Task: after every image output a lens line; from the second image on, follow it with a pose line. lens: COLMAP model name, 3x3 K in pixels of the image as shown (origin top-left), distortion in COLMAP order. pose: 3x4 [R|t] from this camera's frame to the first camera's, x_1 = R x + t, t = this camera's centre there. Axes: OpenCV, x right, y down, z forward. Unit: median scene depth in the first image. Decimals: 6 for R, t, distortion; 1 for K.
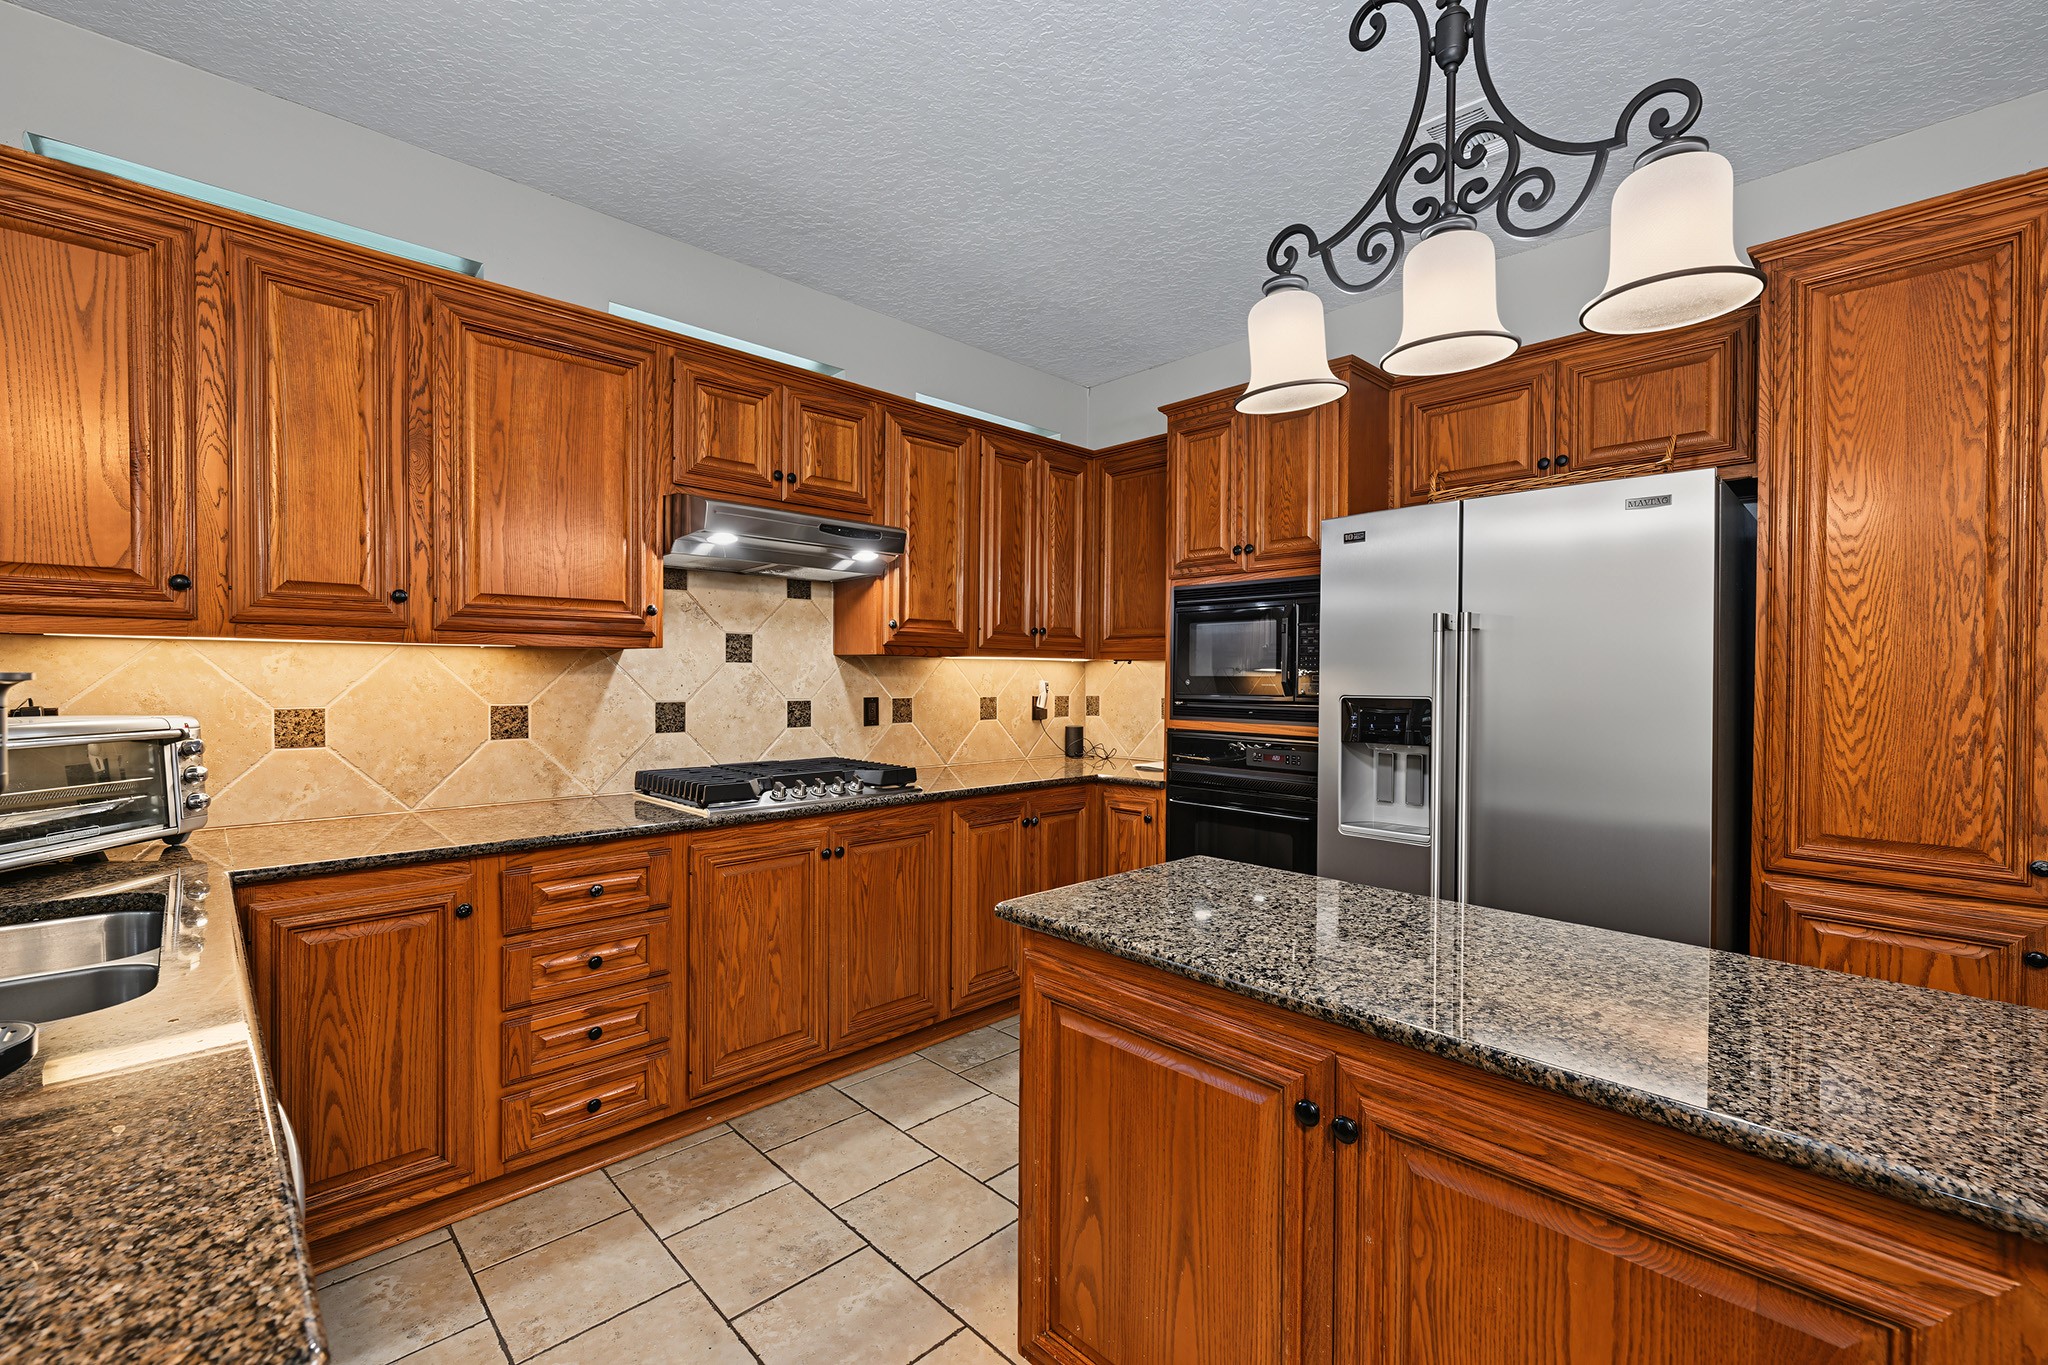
lens RADIAL K [[855.7, 0, 1024.0], [0, 855.7, 682.5], [0, 0, 1]] dist [-0.000417, -0.000031]
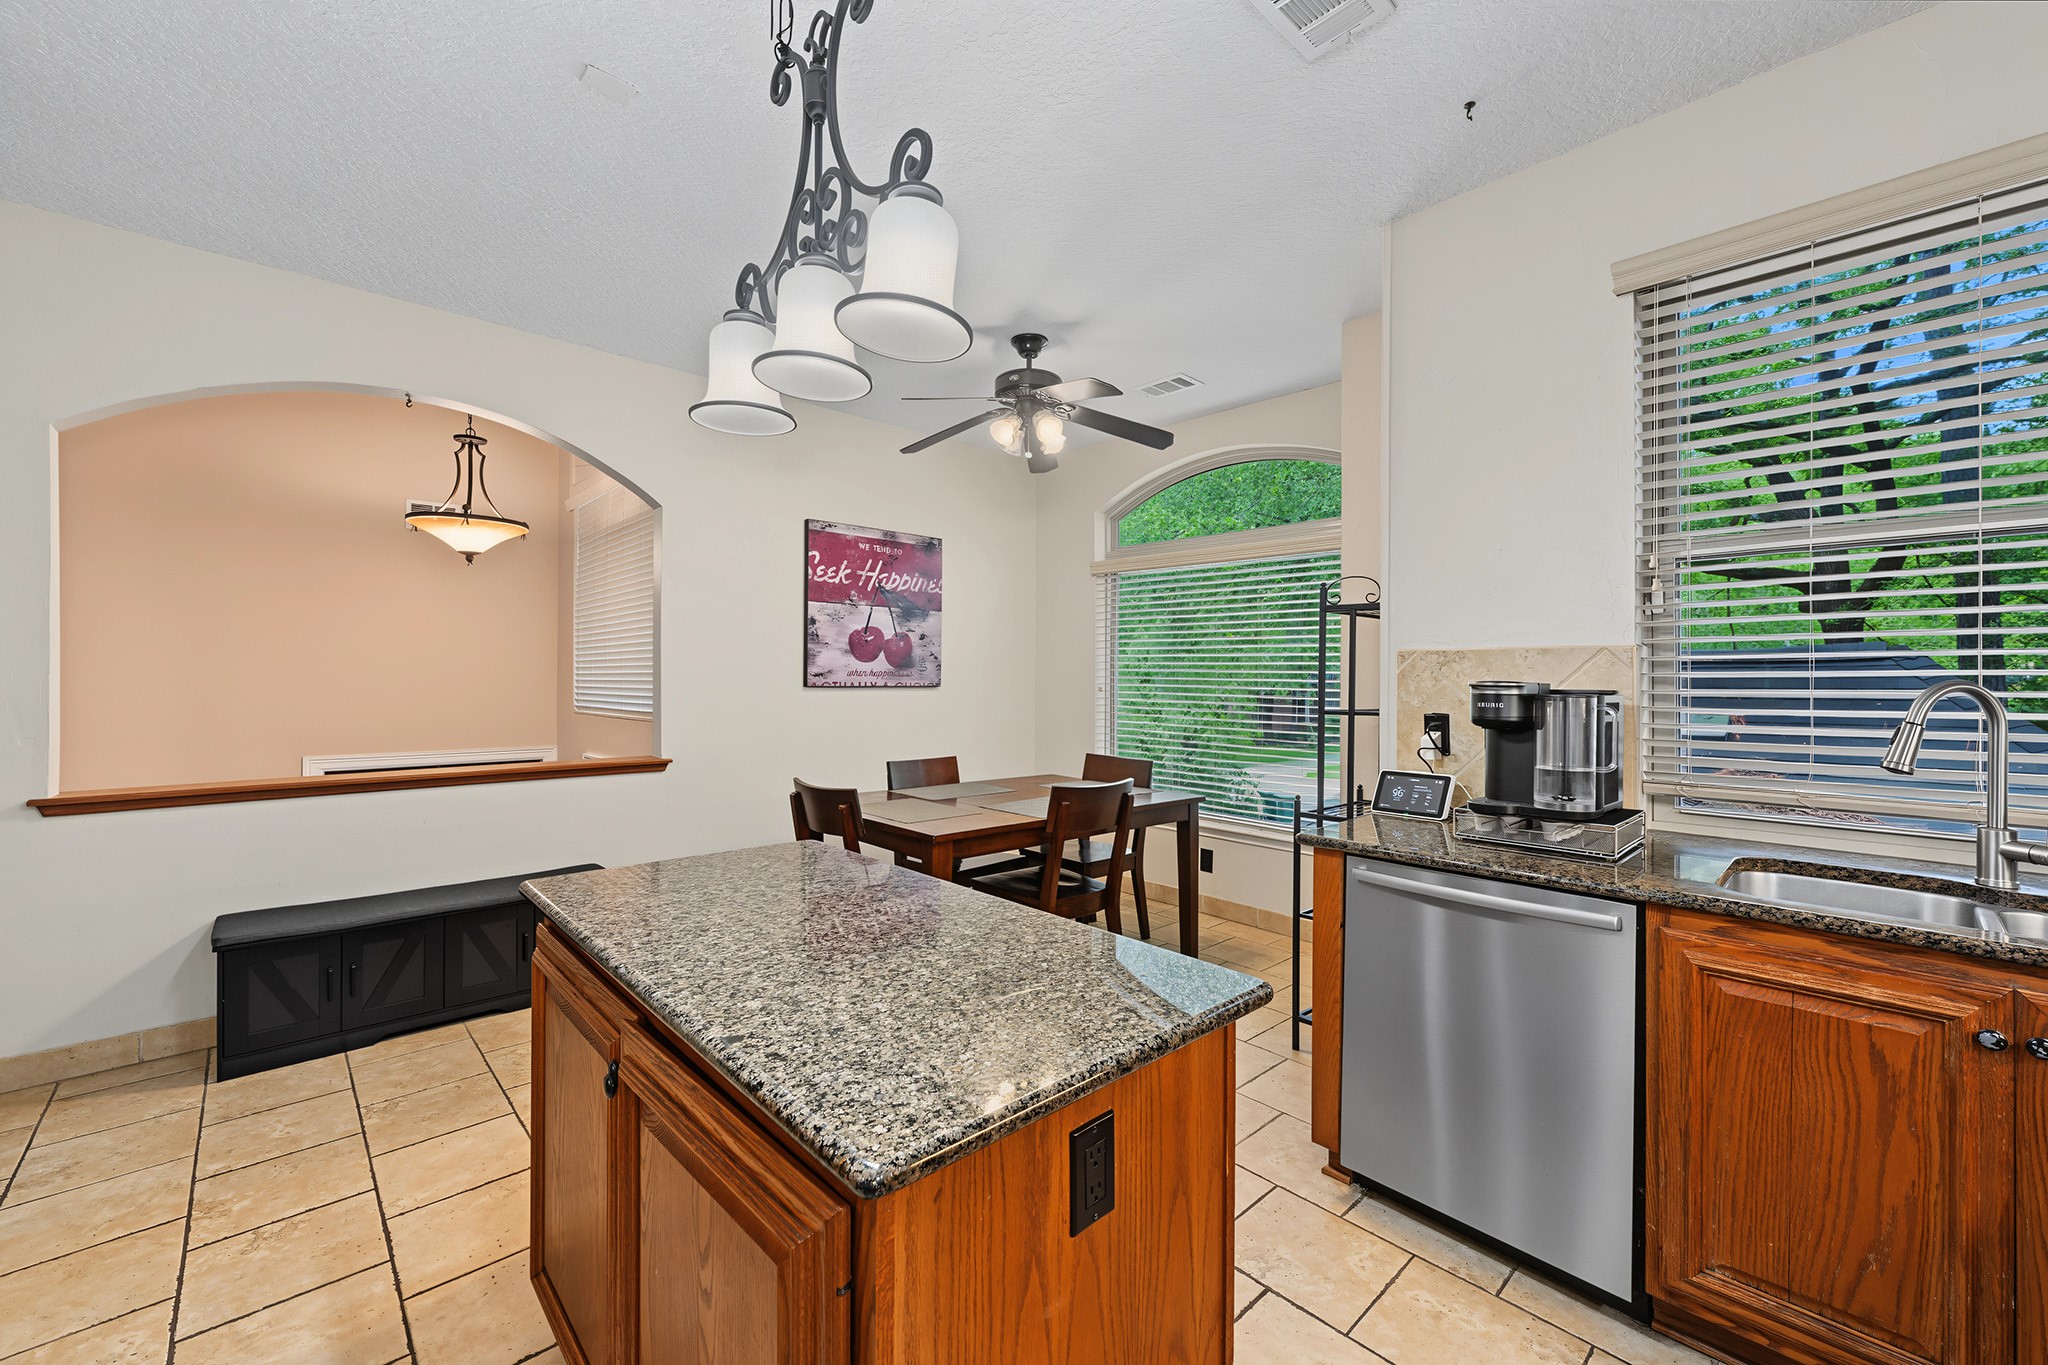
lens RADIAL K [[824.6, 0, 1024.0], [0, 824.6, 682.5], [0, 0, 1]] dist [0.000833, -0.000058]
pose [[-0.999822, -0.008676, 0.016759, 0.096710], [-0.008426, 0.999853, 0.014922, -0.007517], [-0.016886, 0.014778, -0.999748, 0.956879]]
